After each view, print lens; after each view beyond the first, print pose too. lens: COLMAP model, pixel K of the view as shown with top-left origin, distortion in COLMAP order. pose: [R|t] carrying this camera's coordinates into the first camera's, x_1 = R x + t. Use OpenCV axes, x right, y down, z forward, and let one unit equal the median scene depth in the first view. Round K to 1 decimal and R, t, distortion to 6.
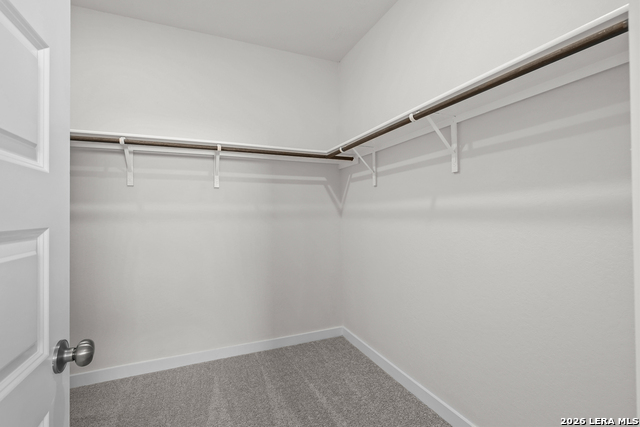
lens RADIAL K [[295.8, 0, 318.4], [0, 295.8, 208.4], [0, 0, 1]] dist [-0.002832, 0.000194]
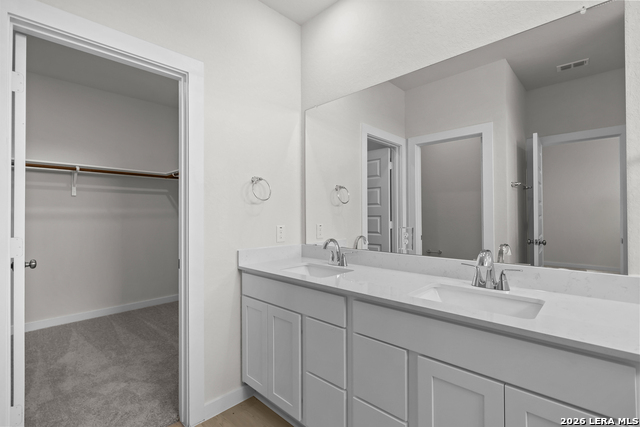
lens RADIAL K [[295.8, 0, 317.8], [0, 295.8, 210.2], [0, 0, 1]] dist [-0.002832, 0.000194]
pose [[0.922528, 0.009753, 0.385806, 0.166885], [-0.010870, 0.999941, 0.000714, -0.017270], [-0.385776, -0.004853, 0.922580, -0.689530]]
